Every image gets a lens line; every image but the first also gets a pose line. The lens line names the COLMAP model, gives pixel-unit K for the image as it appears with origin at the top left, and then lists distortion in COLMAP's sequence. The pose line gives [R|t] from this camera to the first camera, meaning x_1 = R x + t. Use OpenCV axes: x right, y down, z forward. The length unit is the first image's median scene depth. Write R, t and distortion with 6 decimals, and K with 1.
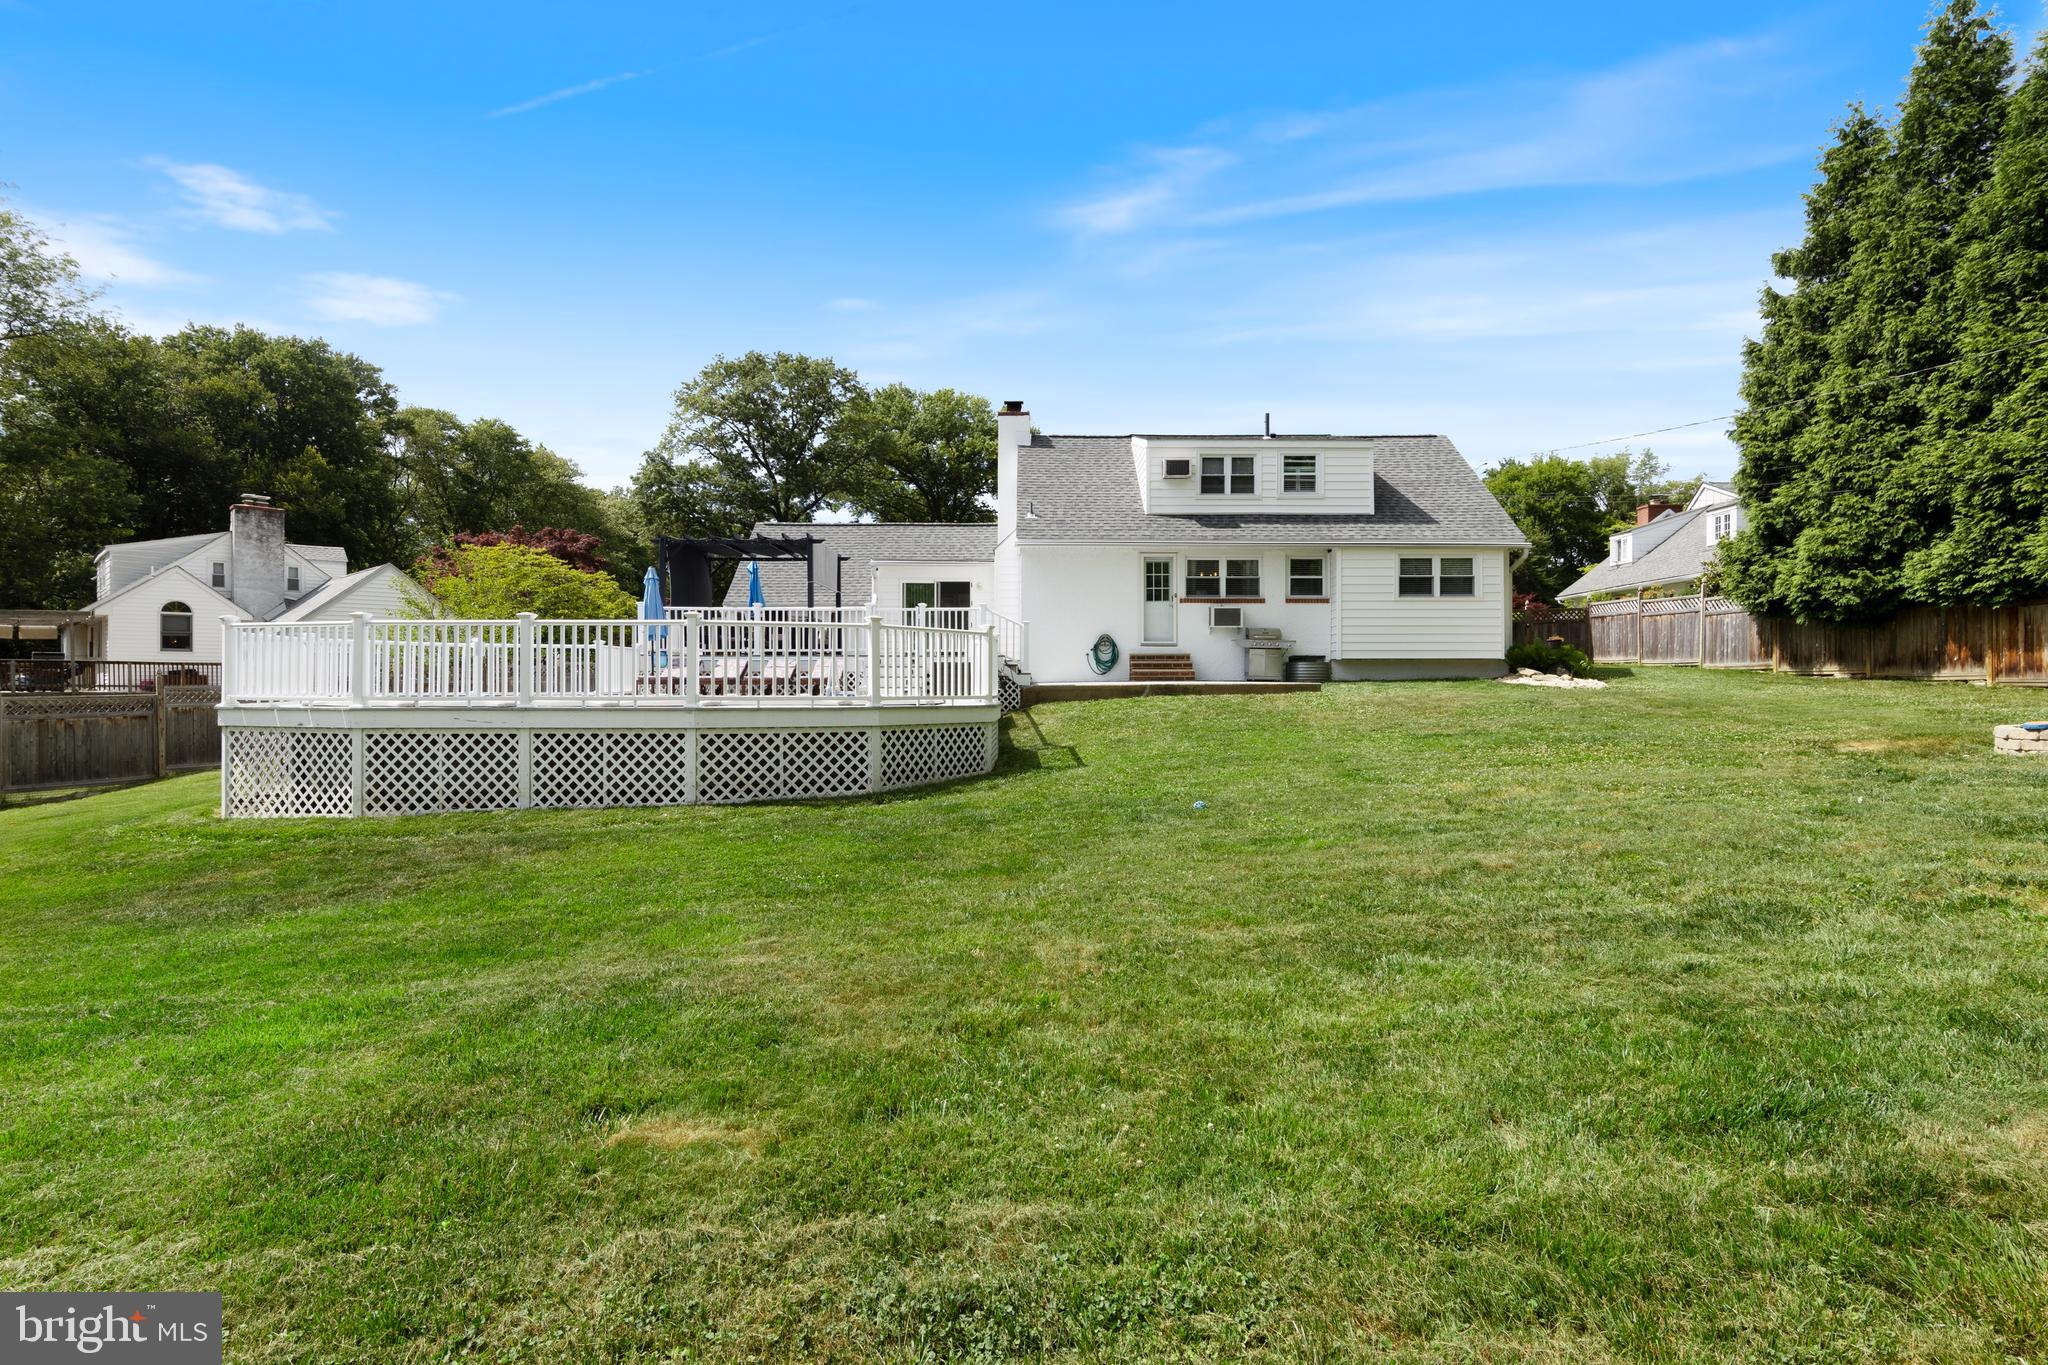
lens RADIAL K [[1038.4, 0, 1031.6], [0, 1038.4, 684.9], [0, 0, 1]] dist [0.005892, -0.000697]
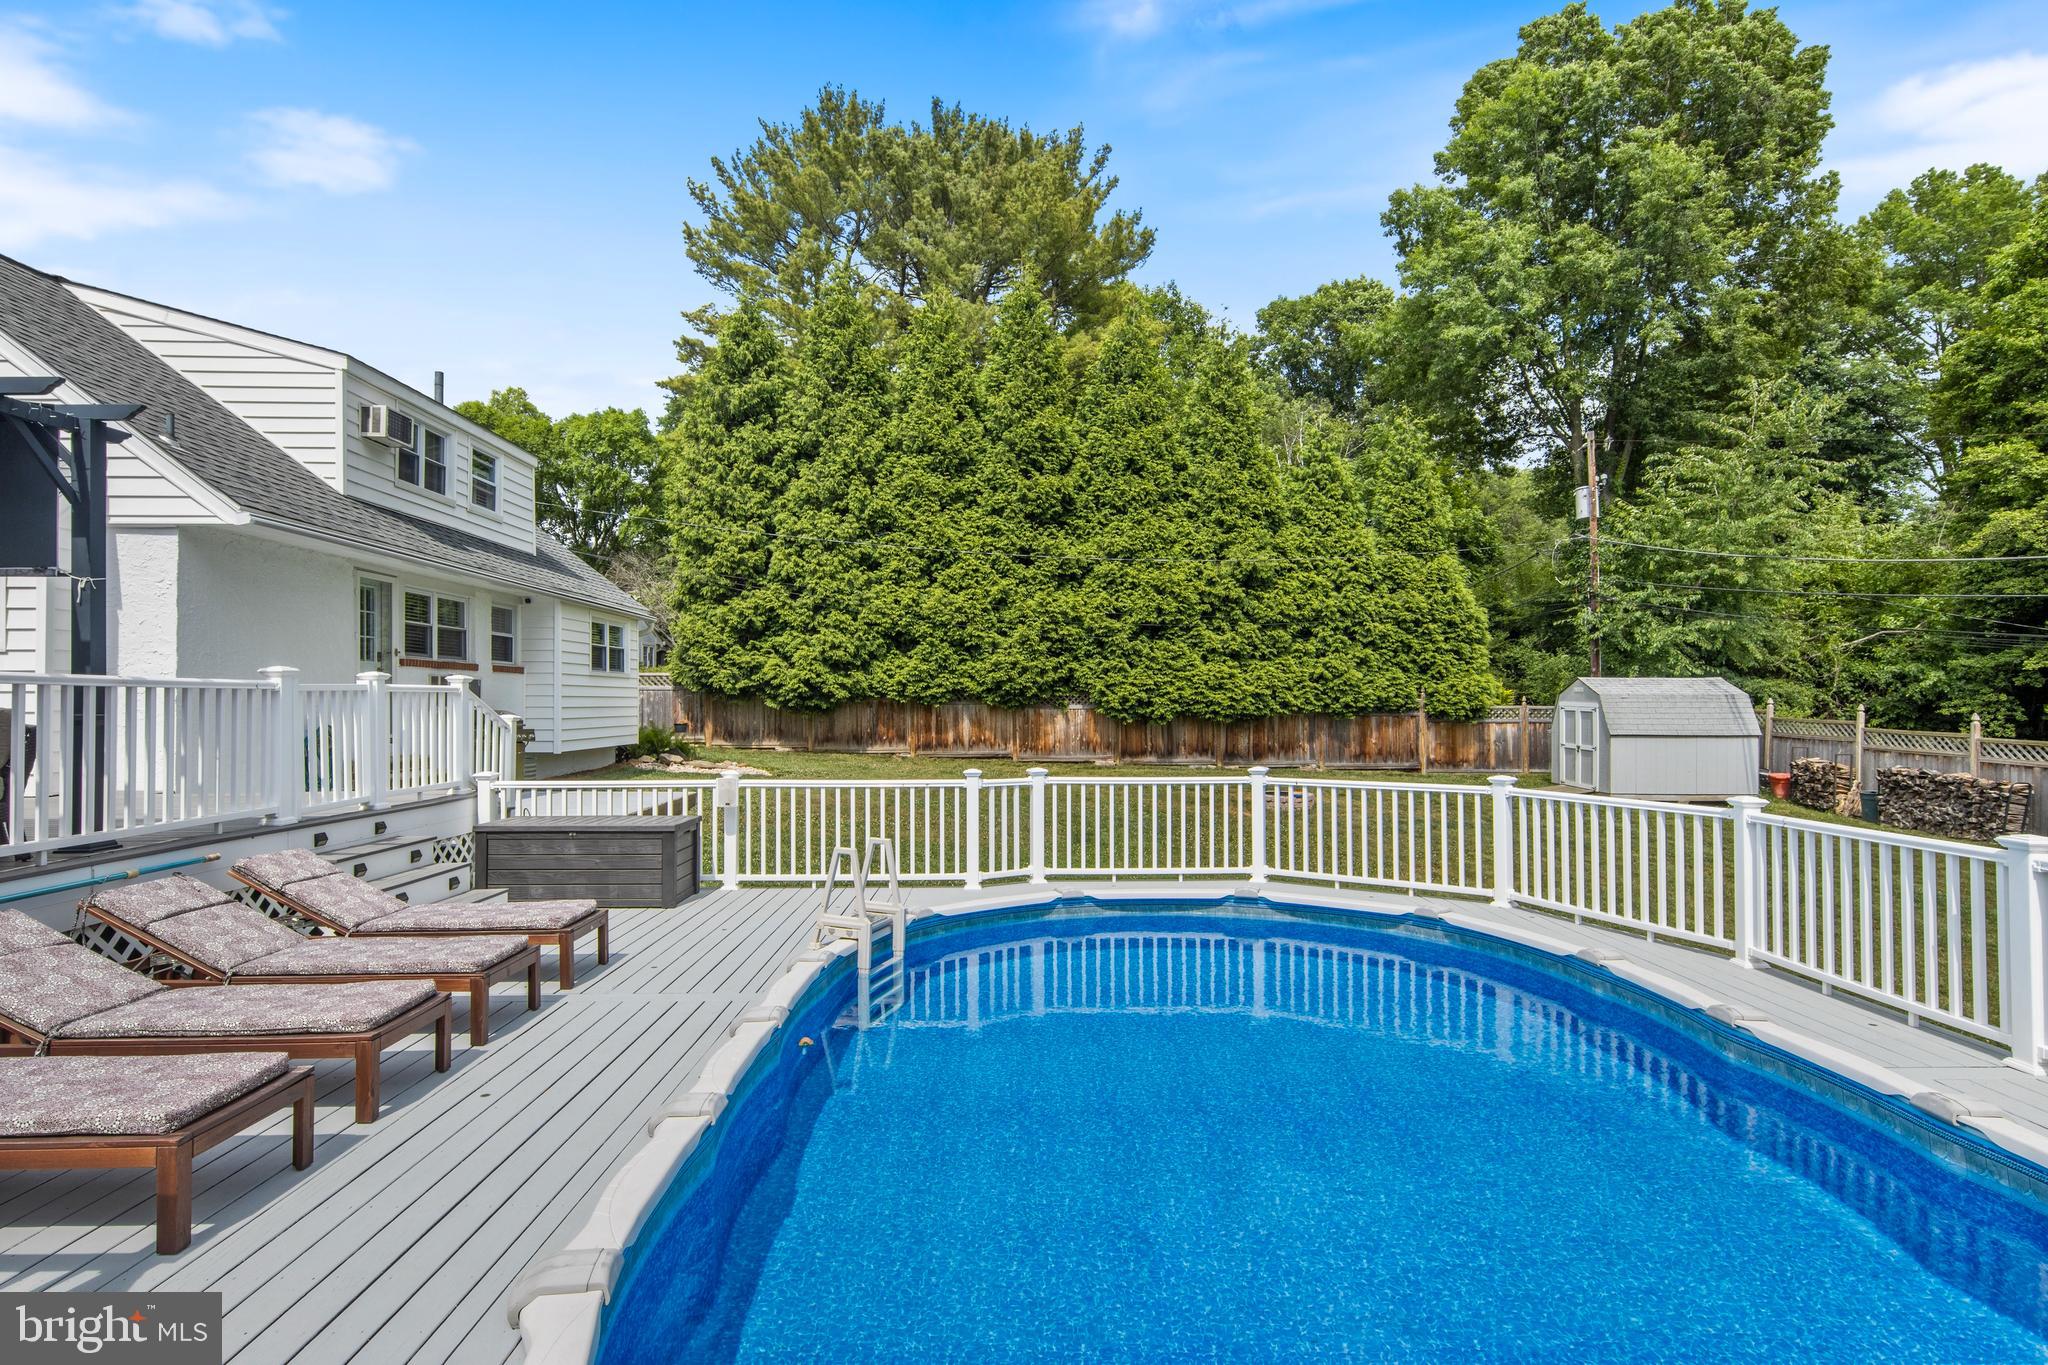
lens RADIAL K [[1038.4, 0, 1019.4], [0, 1038.4, 692.4], [0, 0, 1]] dist [0.005892, -0.000697]
pose [[-0.010959, 0.011880, 0.999869, -0.439670], [0.003050, 0.999925, -0.011847, -0.057493], [-0.999935, 0.002920, -0.010994, 0.681461]]
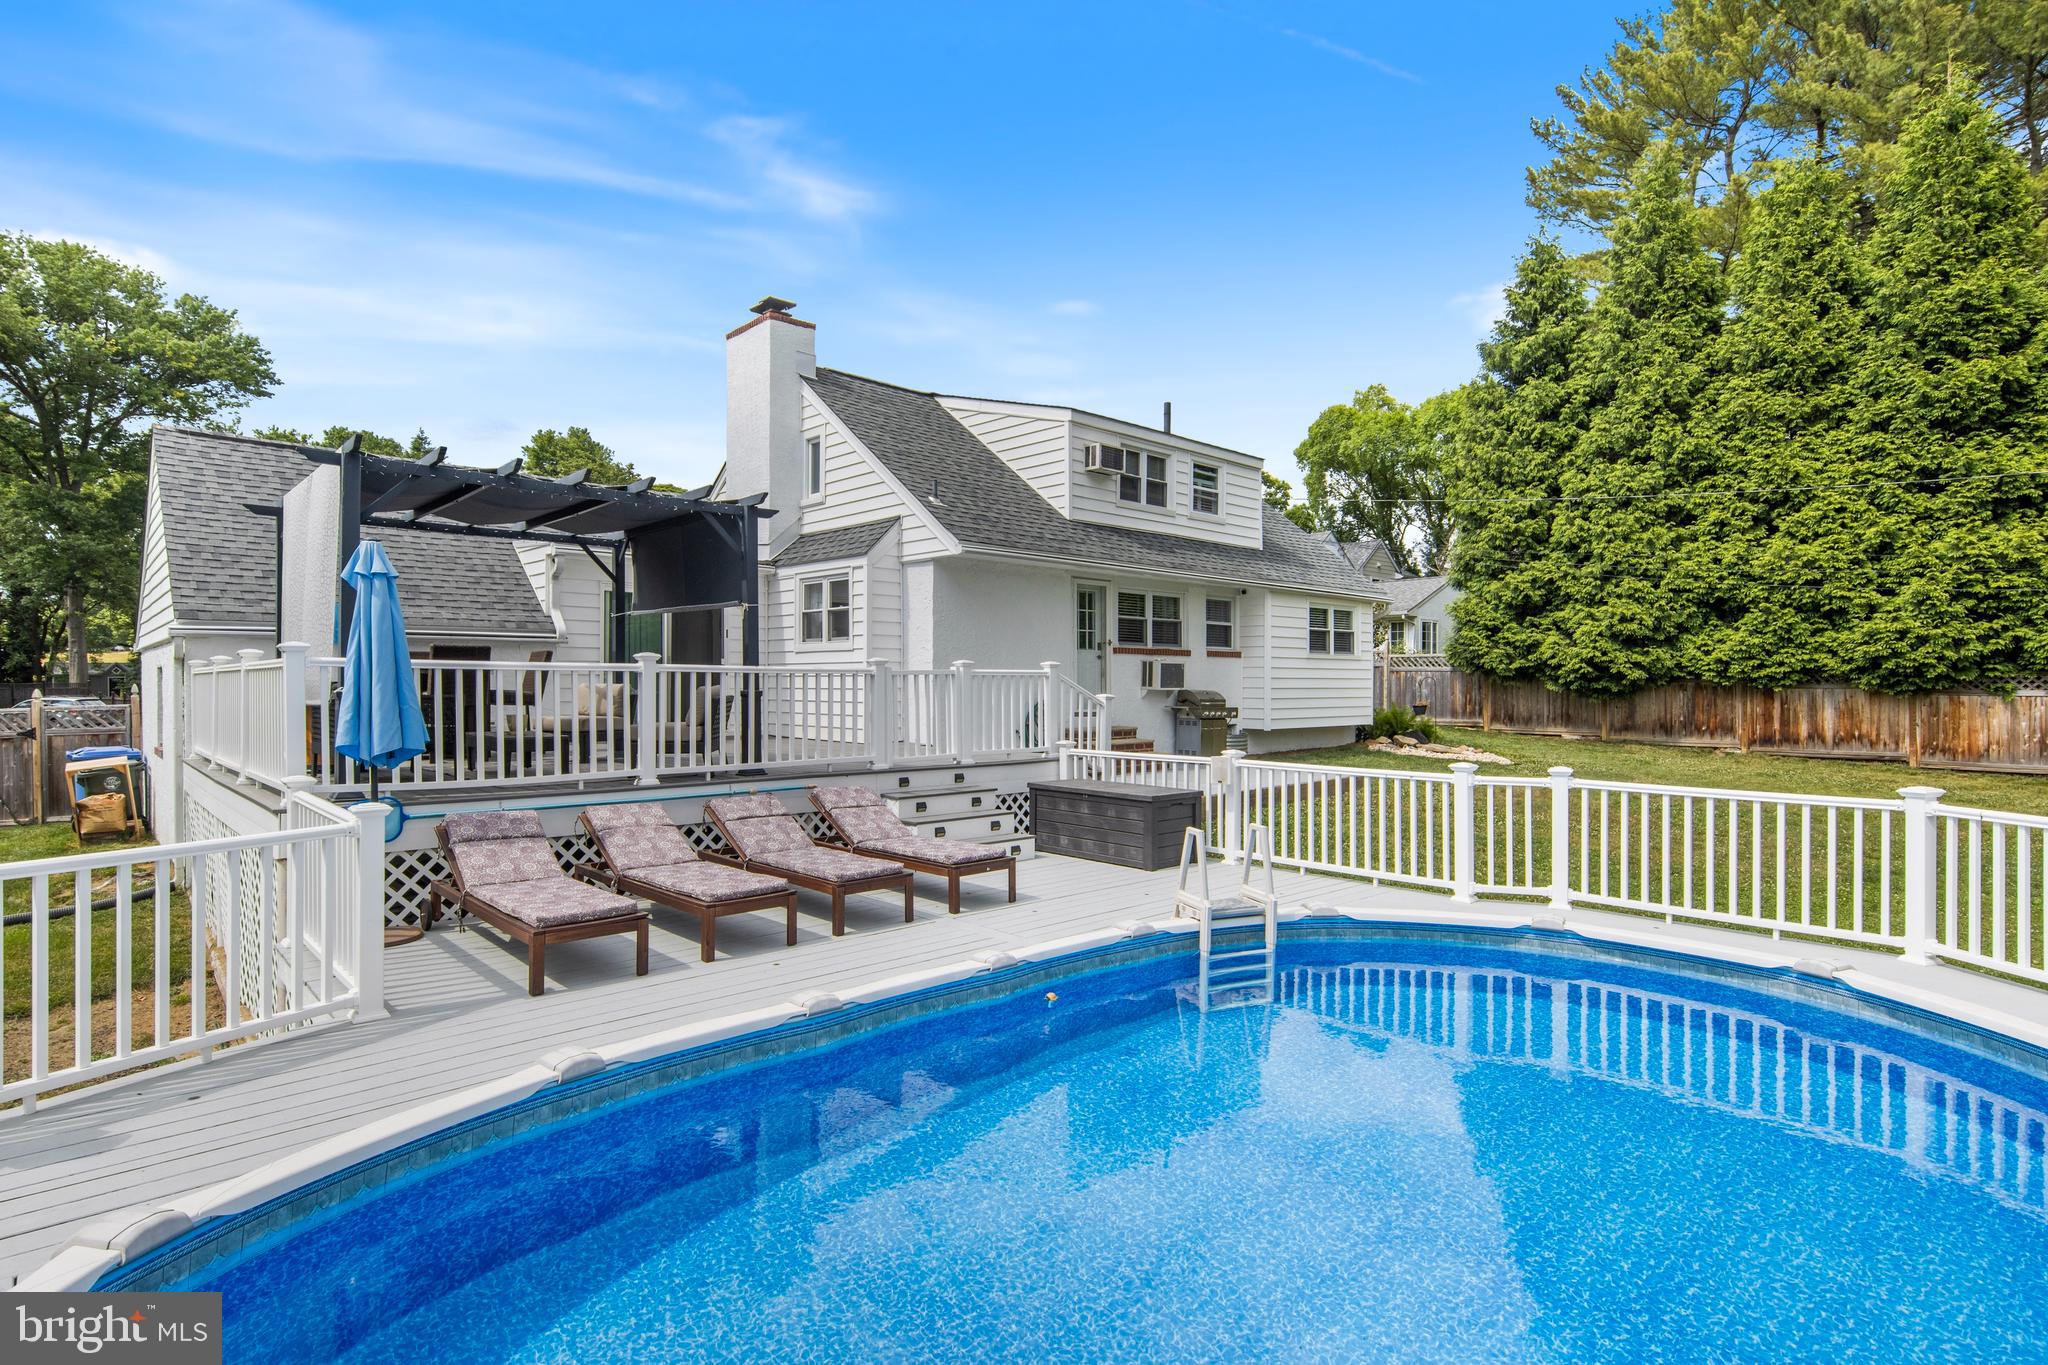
lens RADIAL K [[1038.4, 0, 1017.1], [0, 1038.4, 688.1], [0, 0, 1]] dist [0.005892, -0.000697]
pose [[0.737480, 0.000748, 0.675368, -0.382773], [-0.003069, 0.999993, 0.002243, -0.057881], [-0.675362, -0.003727, 0.737477, 0.541348]]
